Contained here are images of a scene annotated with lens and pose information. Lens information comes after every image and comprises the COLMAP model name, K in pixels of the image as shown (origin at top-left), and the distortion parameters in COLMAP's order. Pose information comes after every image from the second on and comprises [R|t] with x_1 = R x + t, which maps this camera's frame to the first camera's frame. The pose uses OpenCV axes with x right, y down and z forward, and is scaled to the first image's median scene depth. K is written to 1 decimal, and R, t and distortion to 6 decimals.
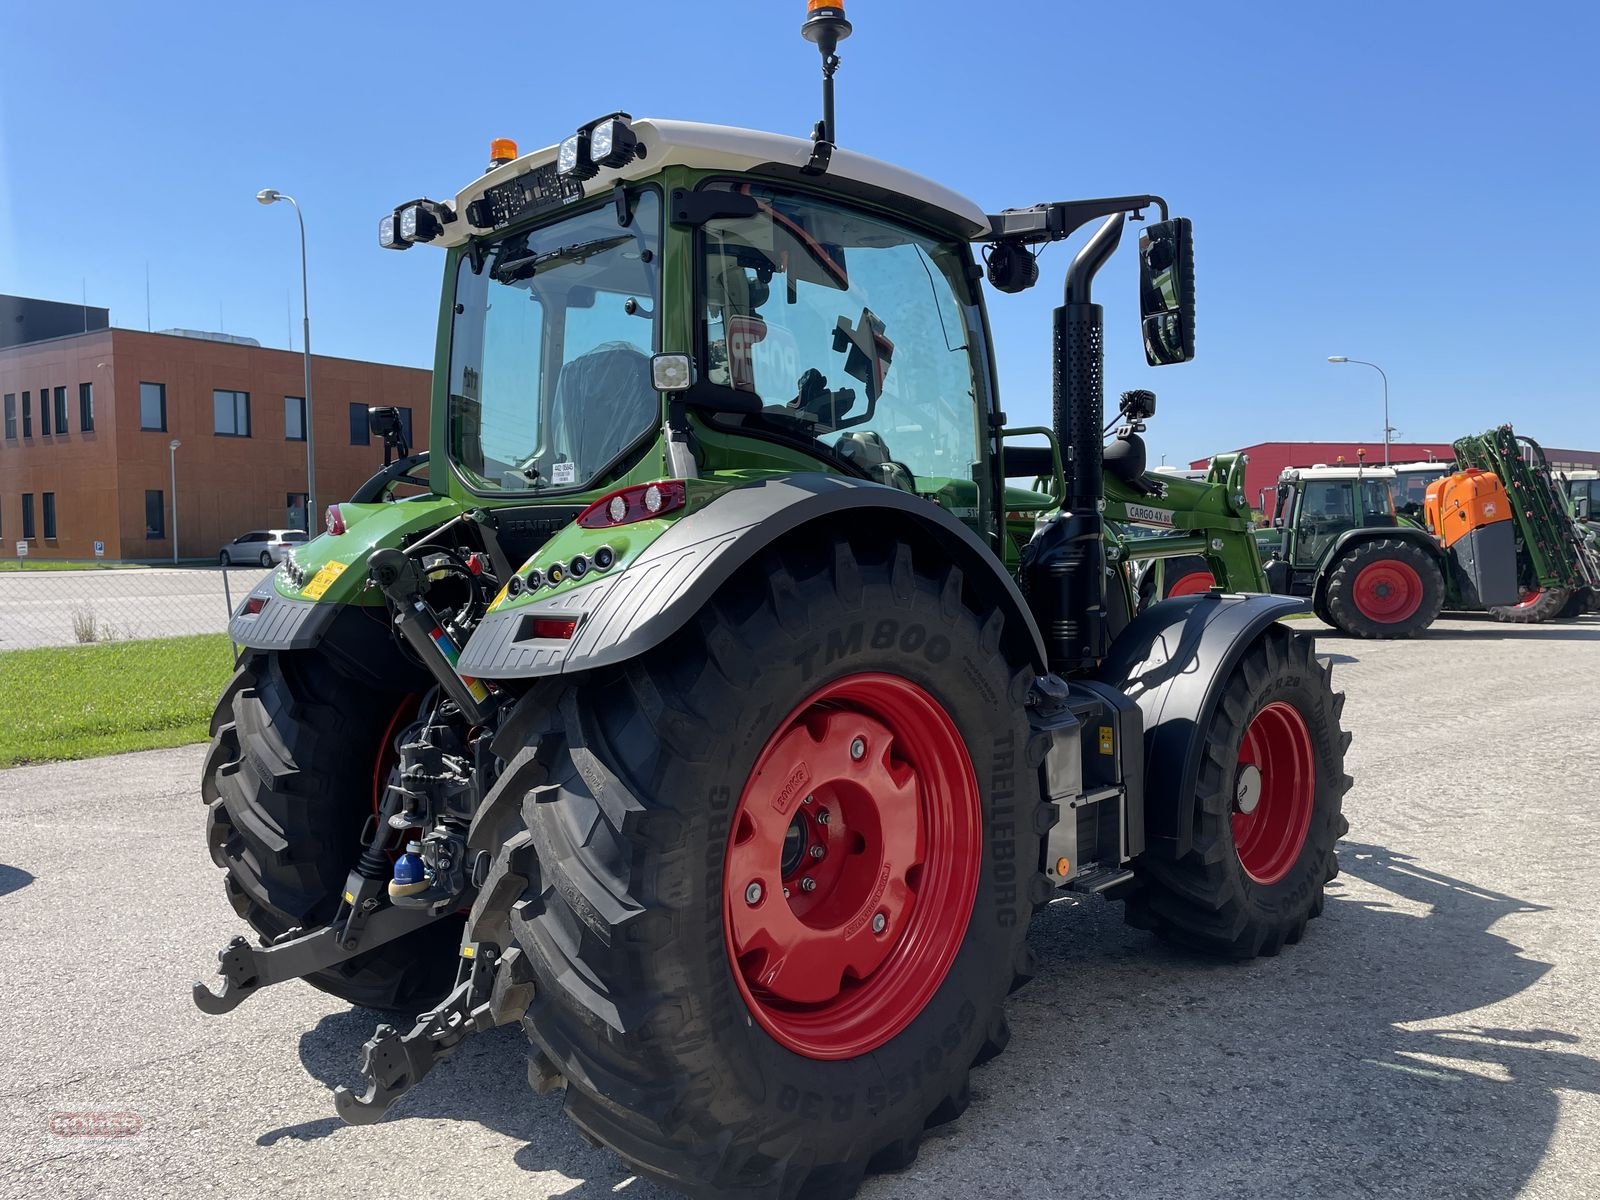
lens RADIAL K [[1206.8, 0, 795.1], [0, 1206.8, 602.8], [0, 0, 1]] dist [0.097188, -0.122947]
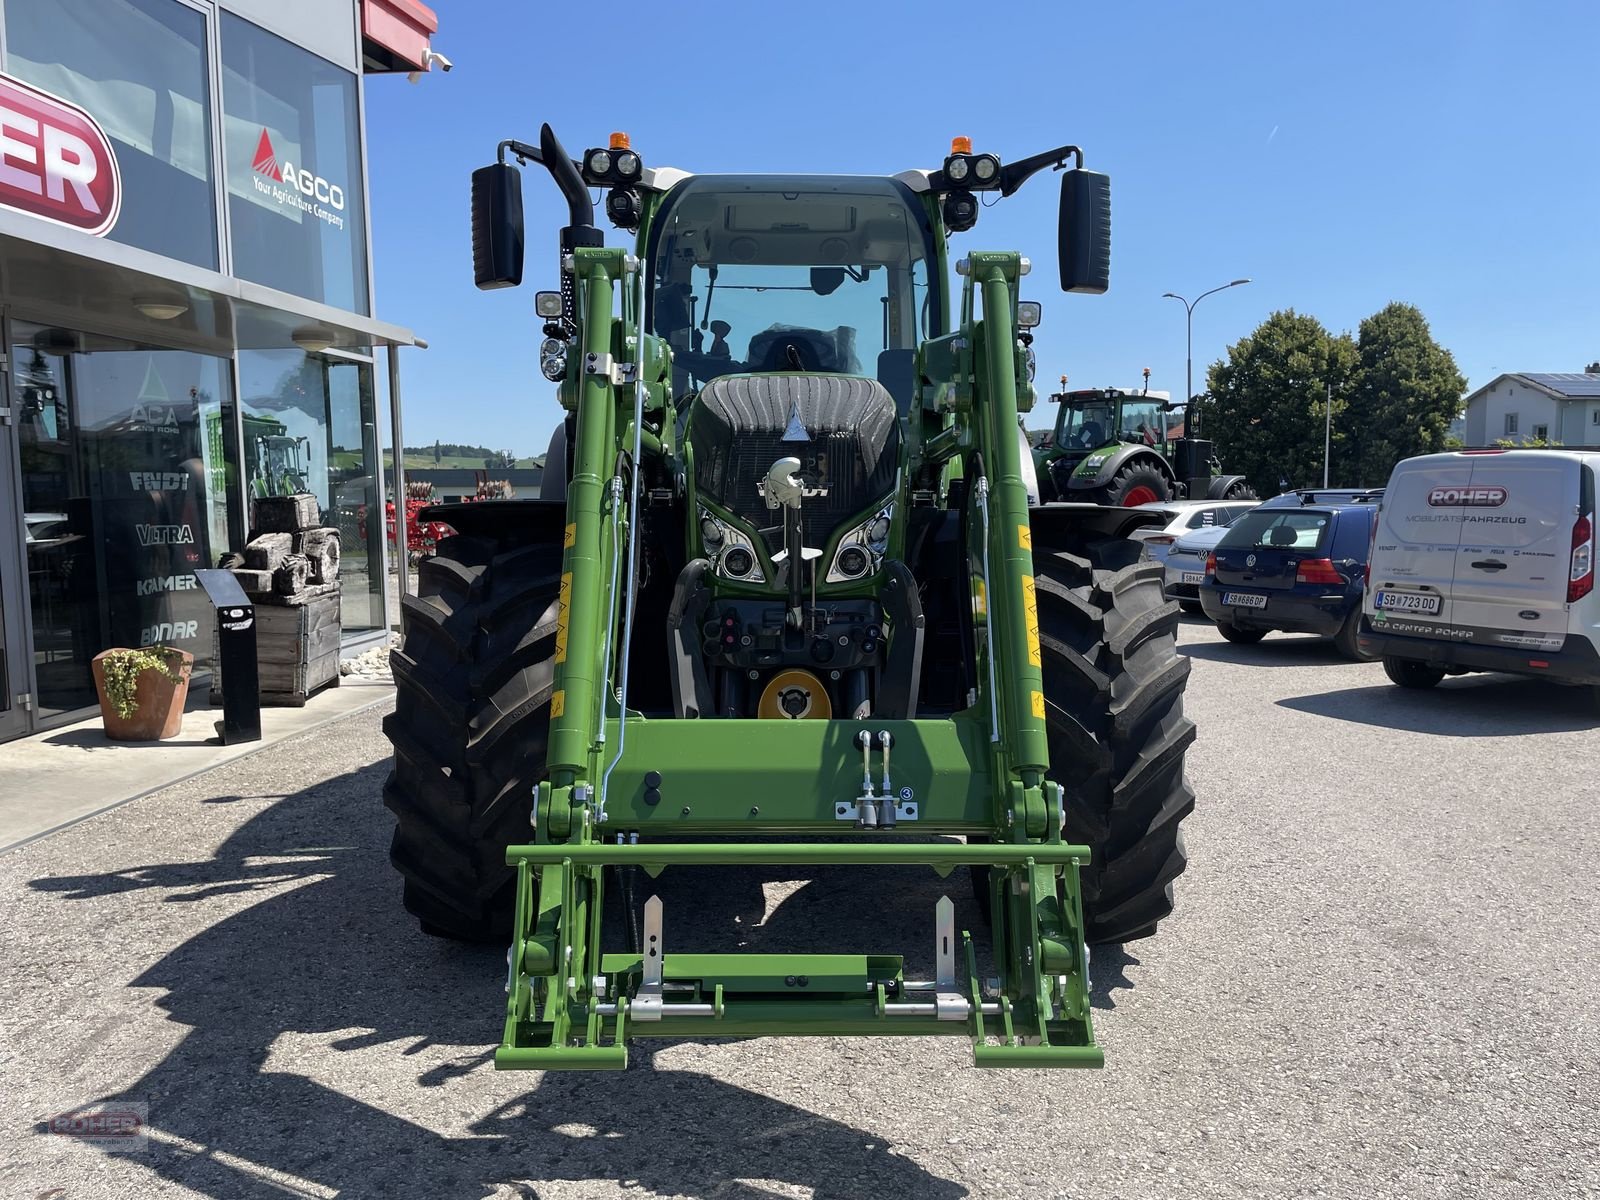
lens RADIAL K [[1206.8, 0, 795.1], [0, 1206.8, 602.8], [0, 0, 1]] dist [0.097188, -0.122947]
pose [[-0.689877, 0.083351, -0.719112, 0.985813], [-0.027520, 0.989612, 0.141106, -0.069526], [0.723403, 0.117136, -0.680417, 2.051788]]
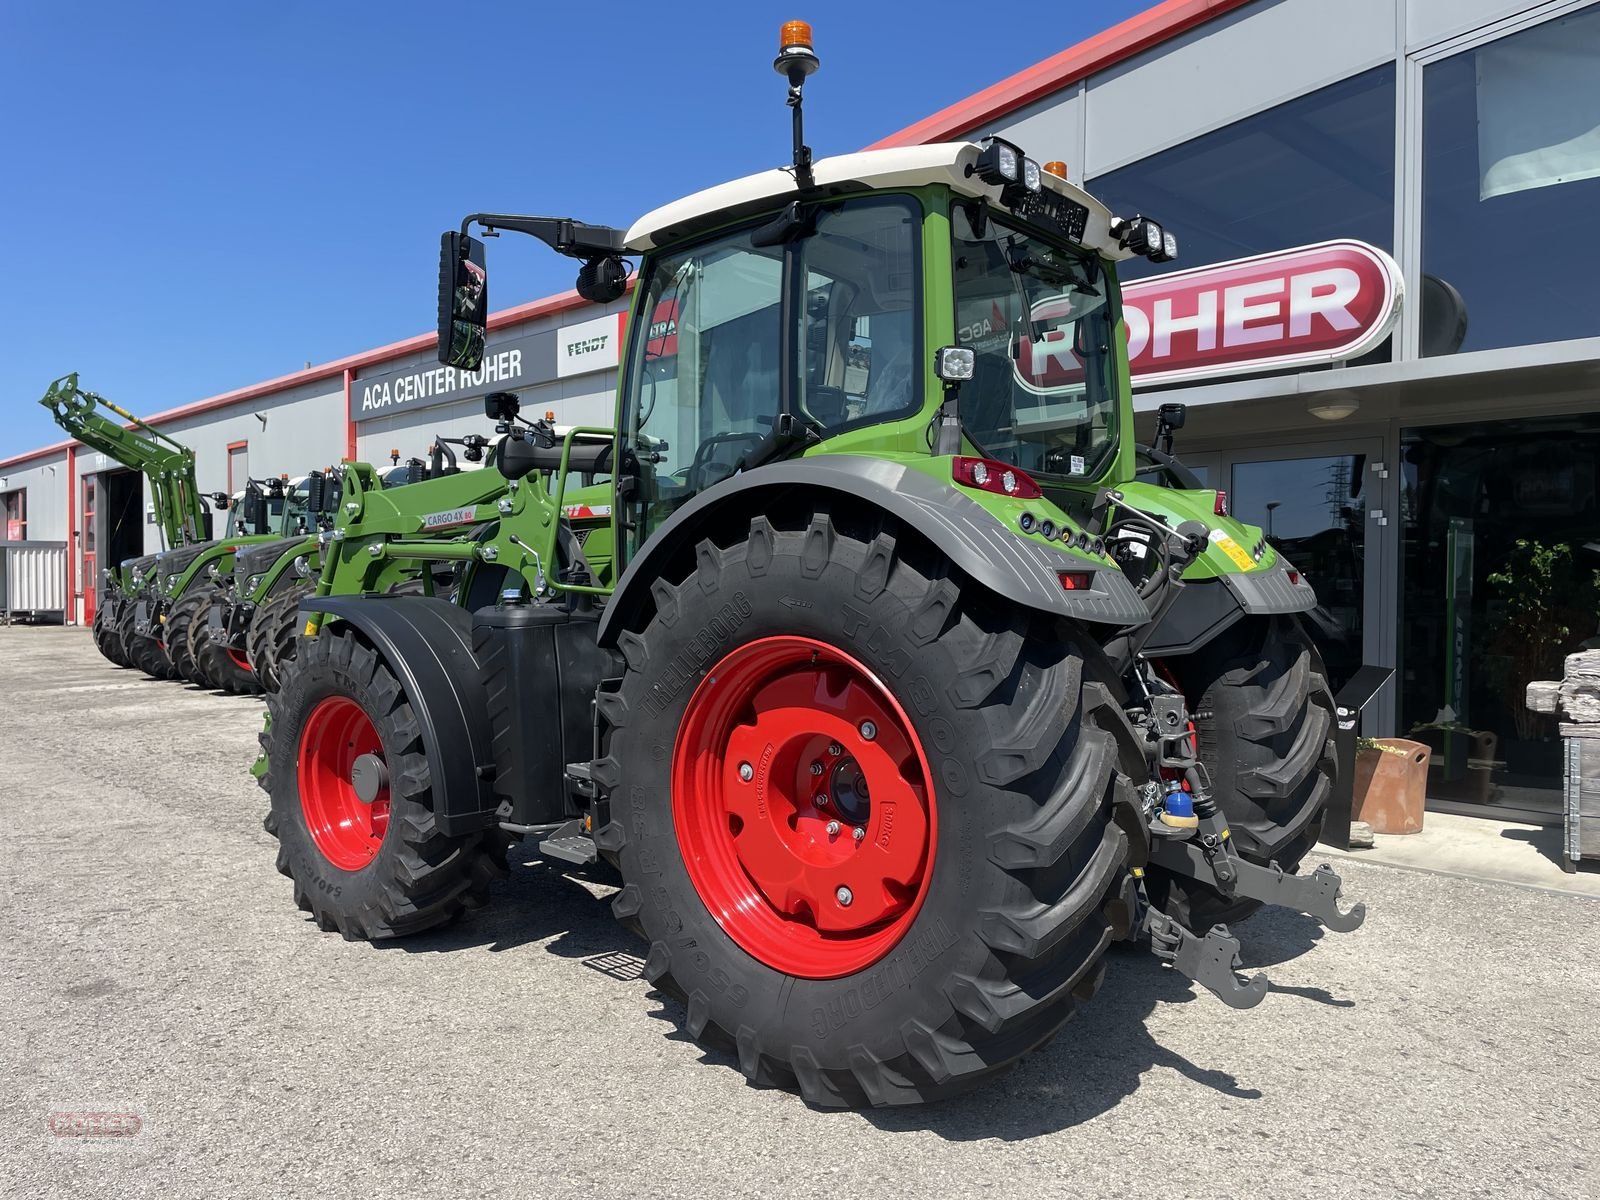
lens RADIAL K [[1206.0, 0, 789.1], [0, 1206.0, 600.8], [0, 0, 1]] dist [0.089768, -0.111776]
pose [[-0.108198, -0.006235, 0.994110, -1.187462], [0.054042, 0.998465, 0.012144, -0.001984], [-0.992659, 0.055037, -0.107695, 1.251311]]
